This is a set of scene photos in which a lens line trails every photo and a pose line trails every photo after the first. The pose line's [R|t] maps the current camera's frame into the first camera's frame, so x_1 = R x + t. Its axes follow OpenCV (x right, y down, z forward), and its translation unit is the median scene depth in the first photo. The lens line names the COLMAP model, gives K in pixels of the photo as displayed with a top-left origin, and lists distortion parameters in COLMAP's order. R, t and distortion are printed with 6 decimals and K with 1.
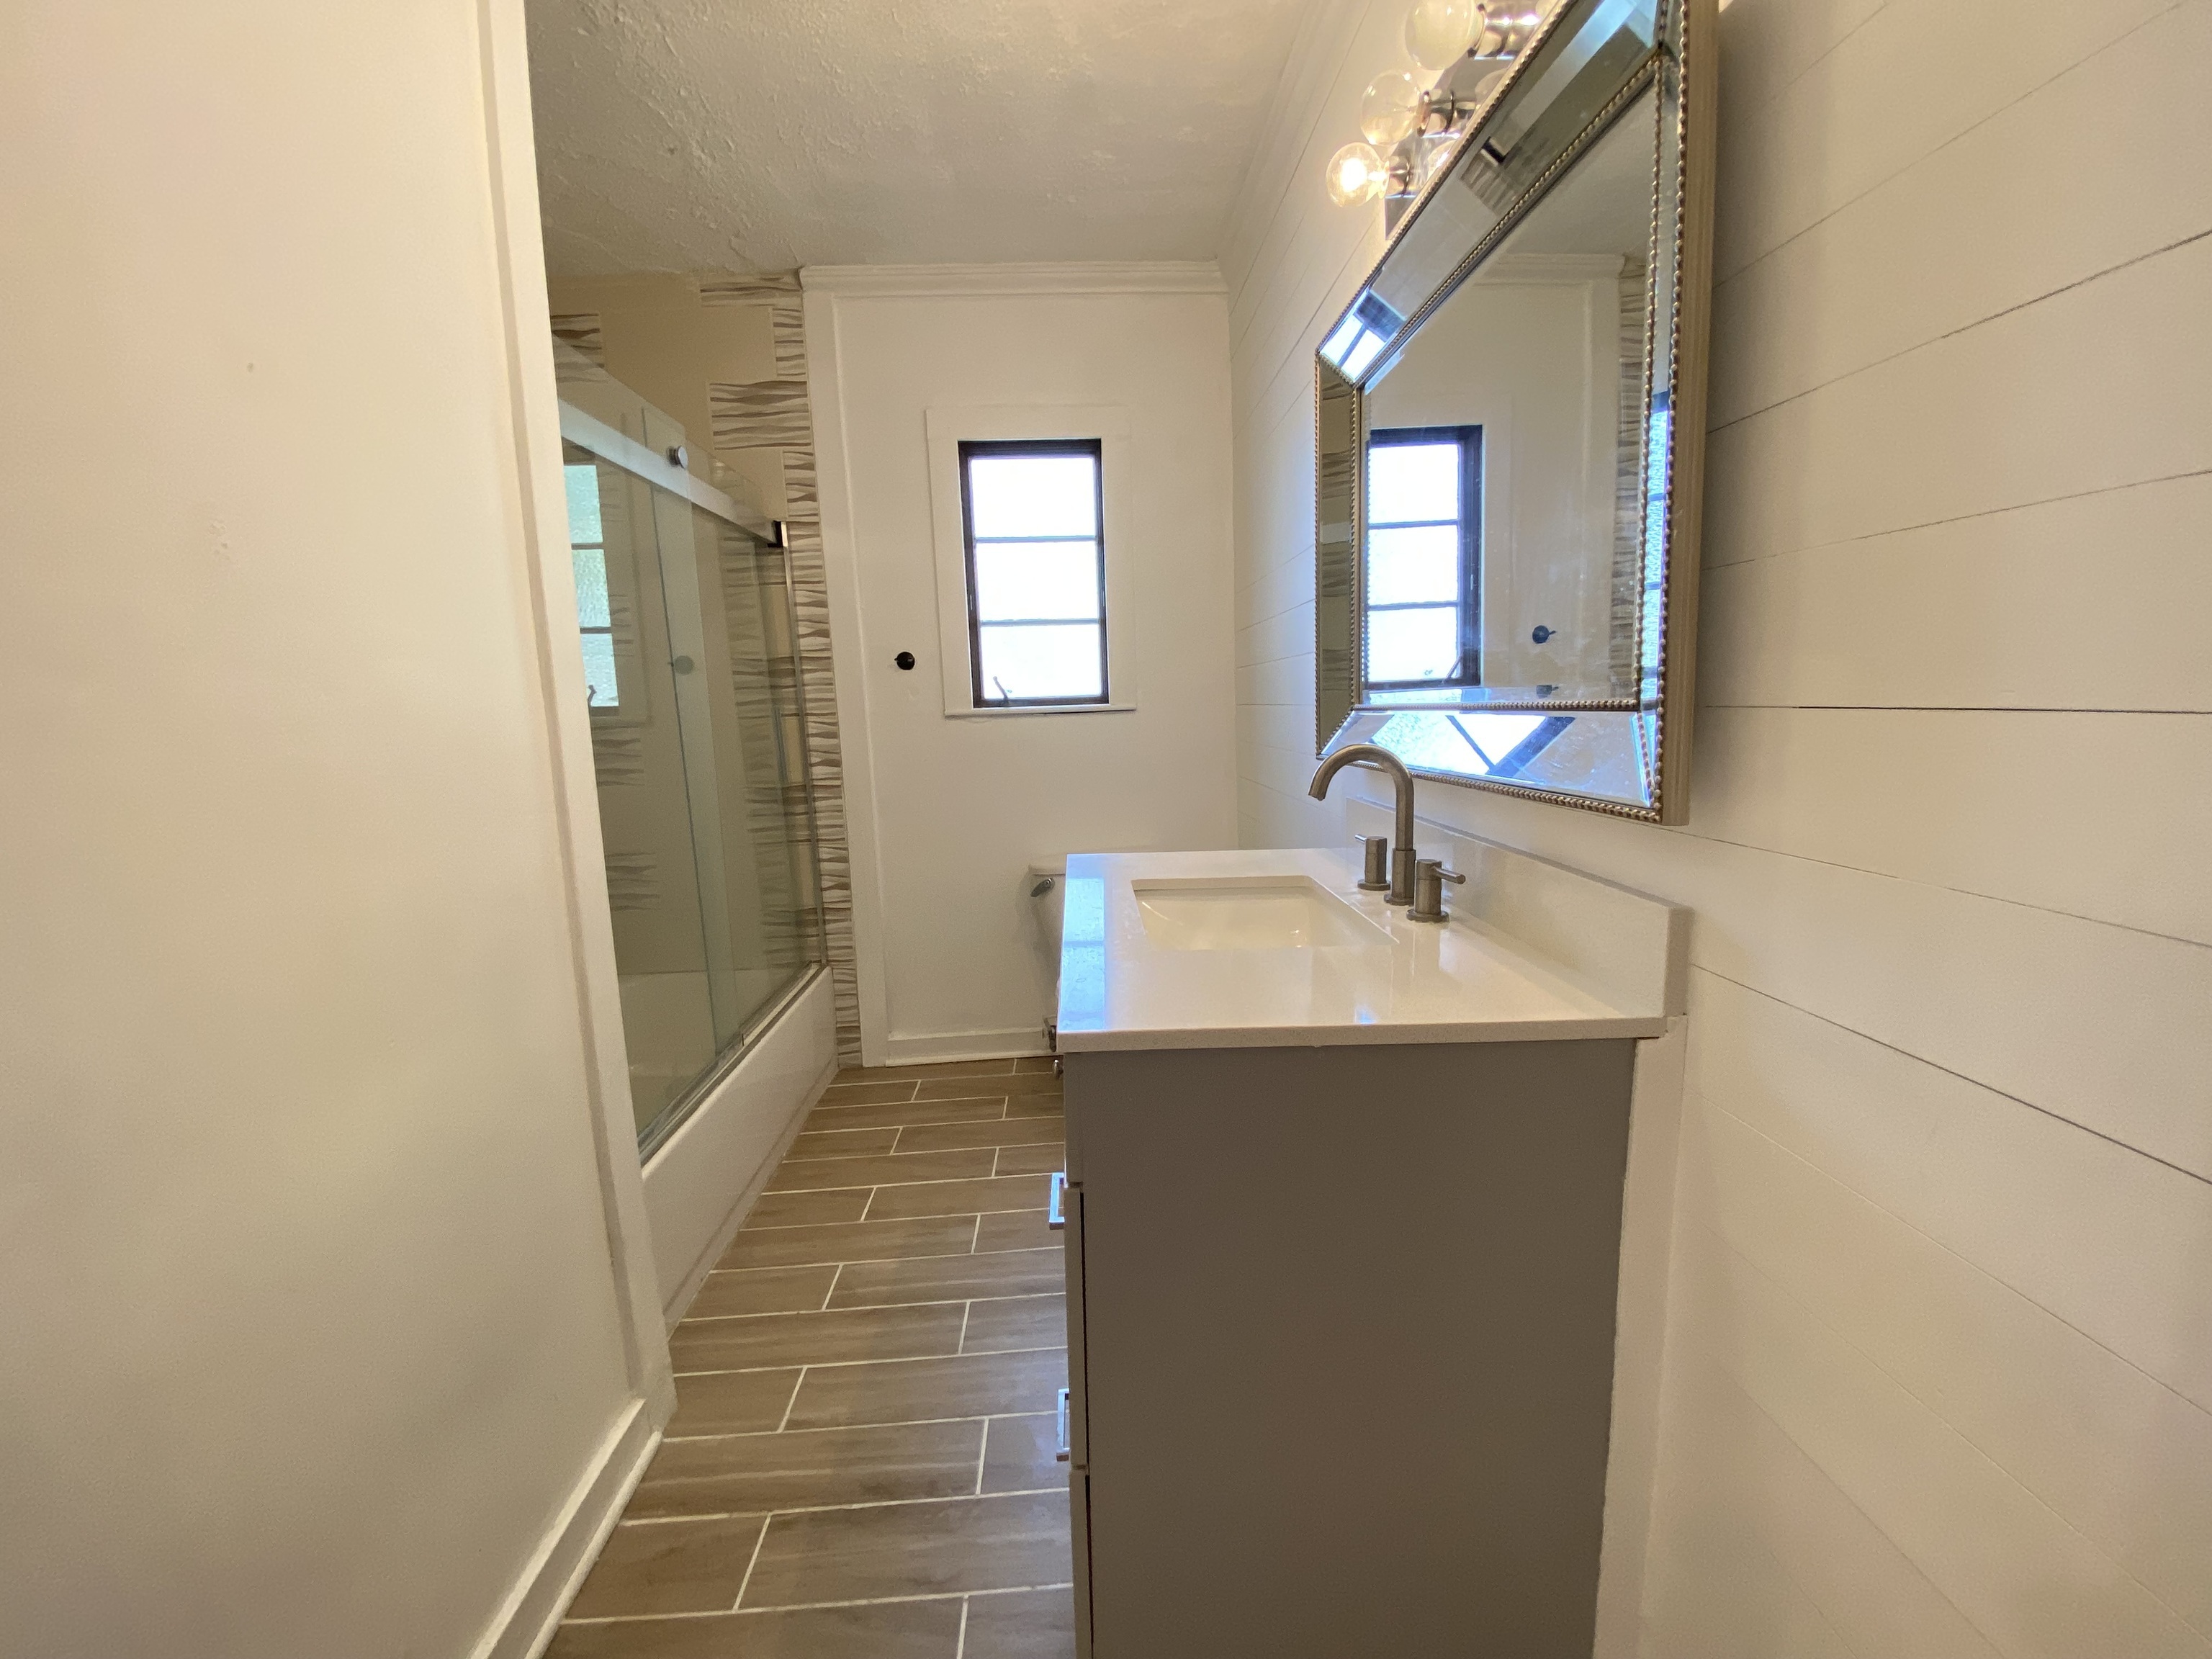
lens RADIAL K [[893.8, 0, 1132.4], [0, 893.8, 842.9], [0, 0, 1]] dist [0.007568, -0.014701]
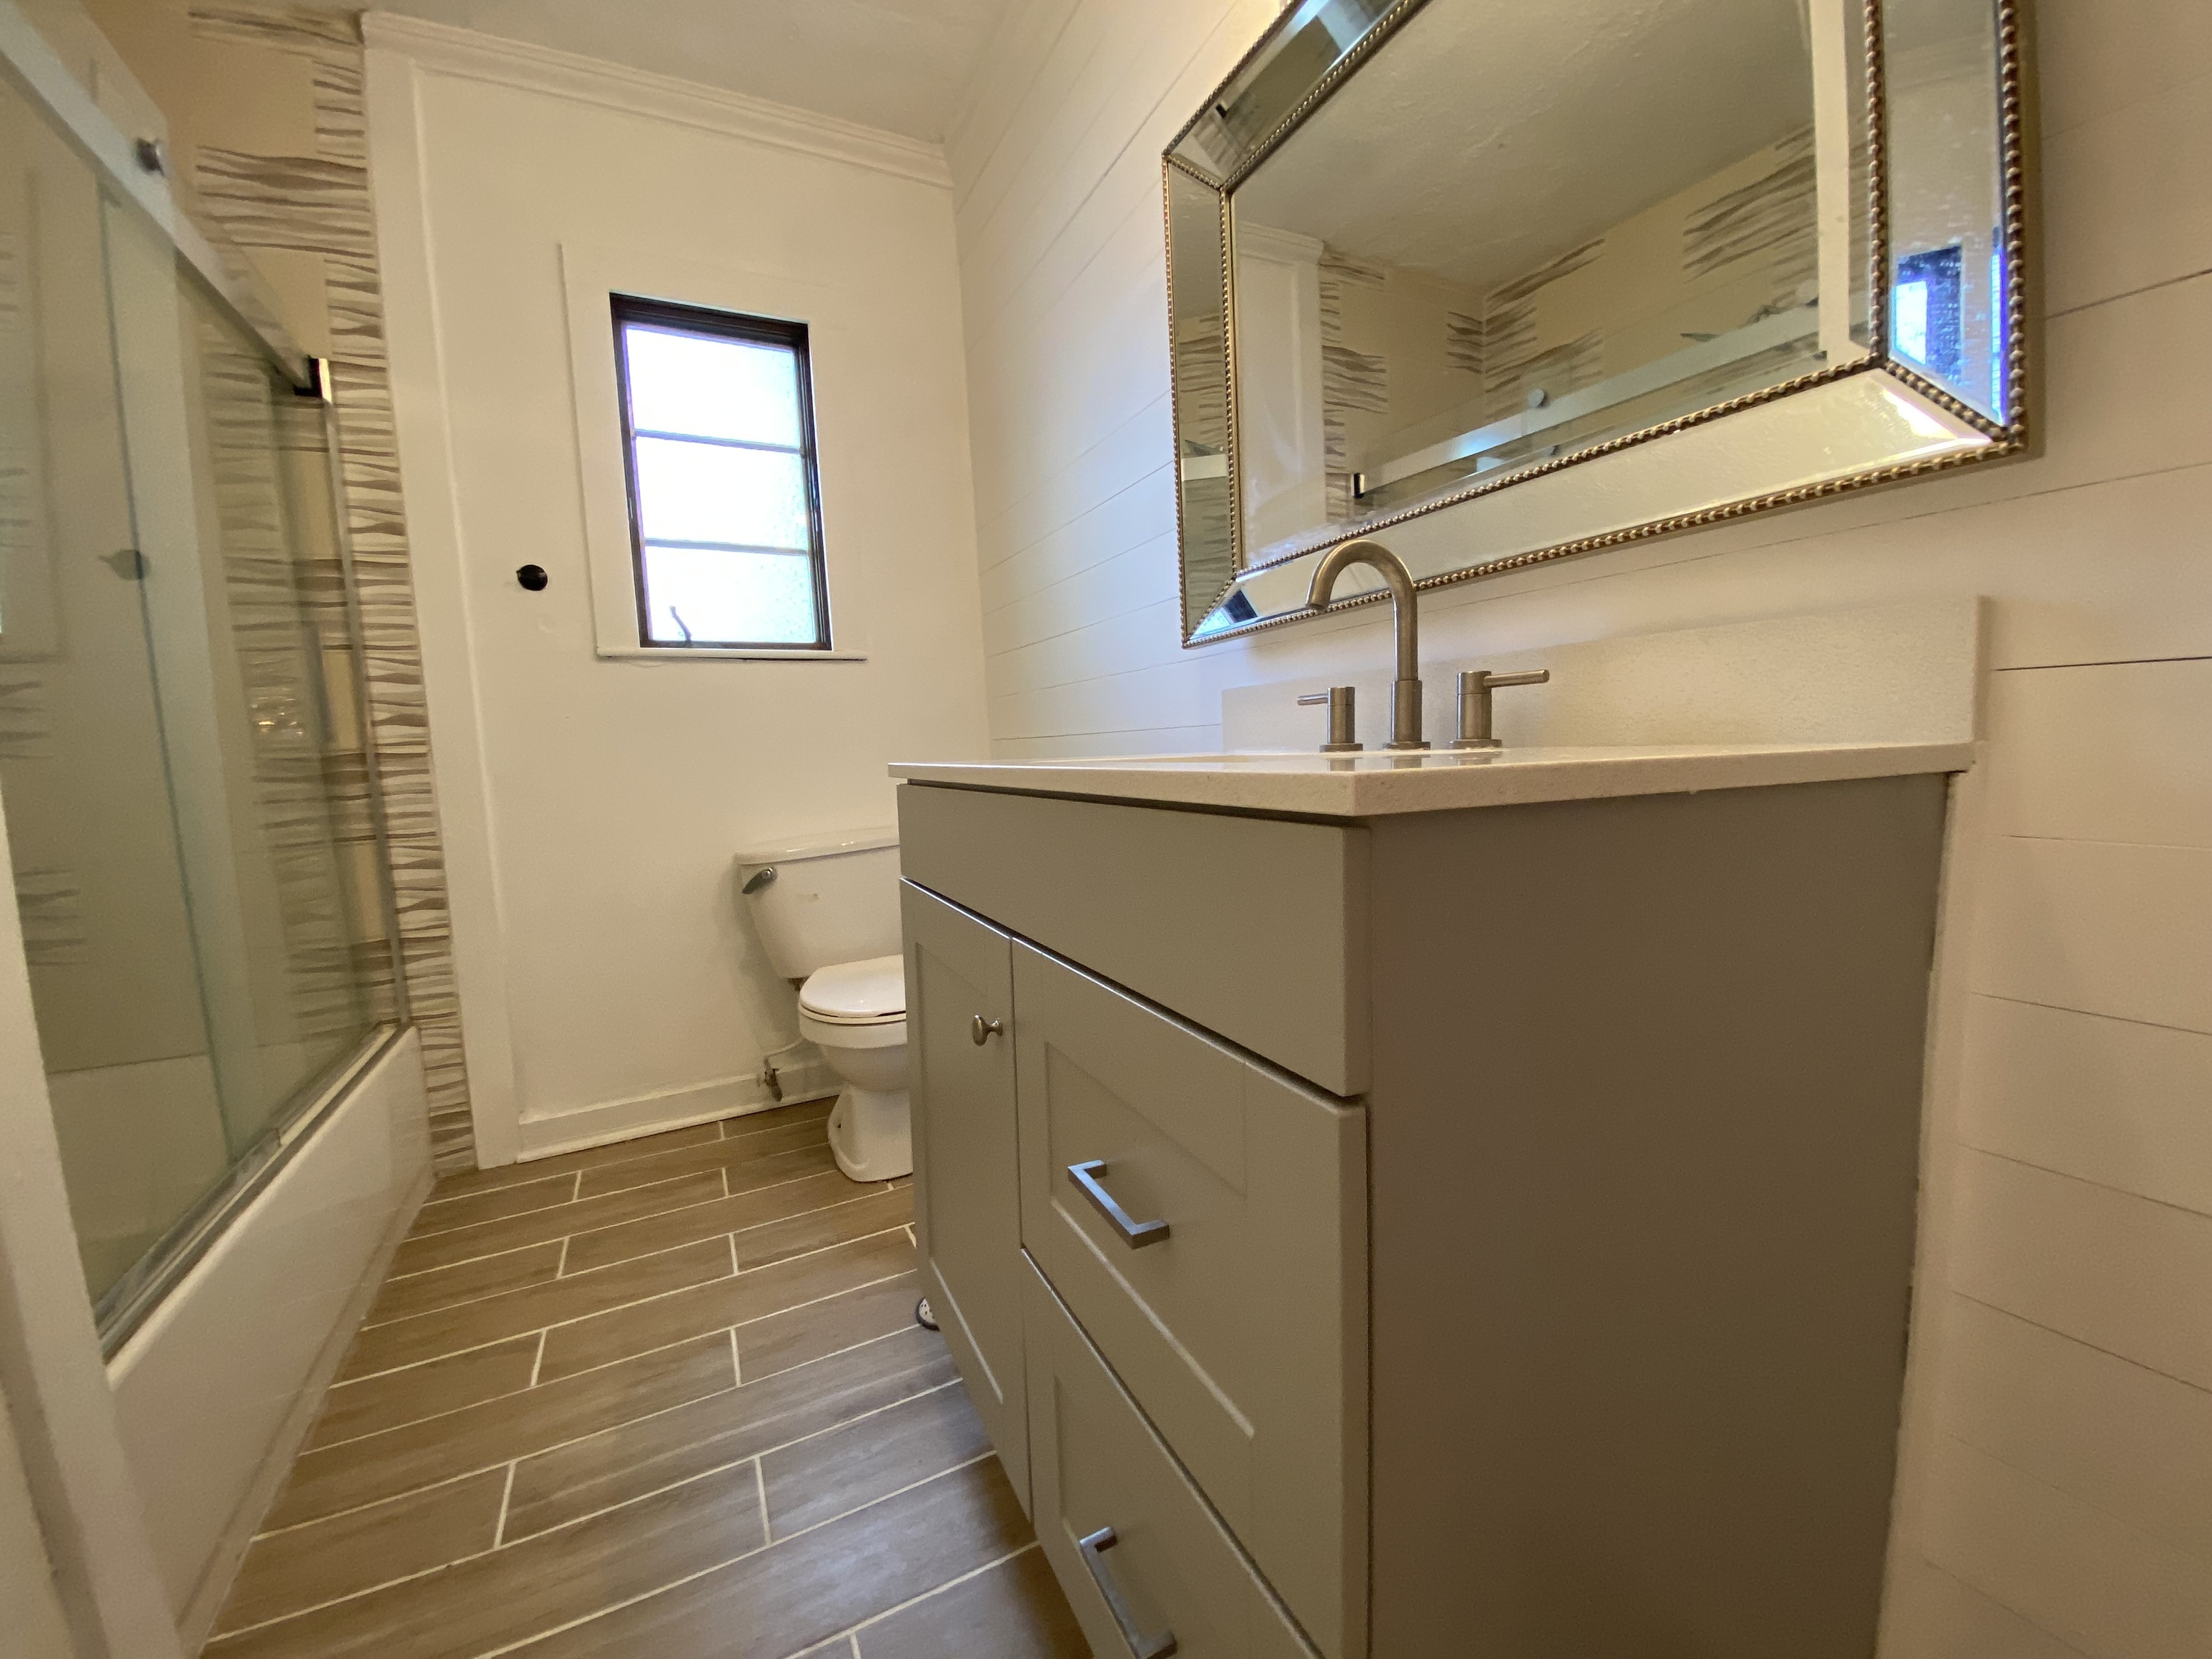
lens RADIAL K [[893.8, 0, 1118.2], [0, 893.8, 842.7], [0, 0, 1]] dist [0.007568, -0.014701]
pose [[0.916753, -0.048629, 0.396484, -0.121787], [0.075749, 0.995716, -0.053021, 0.082394], [-0.392207, 0.078641, 0.916509, 0.181666]]
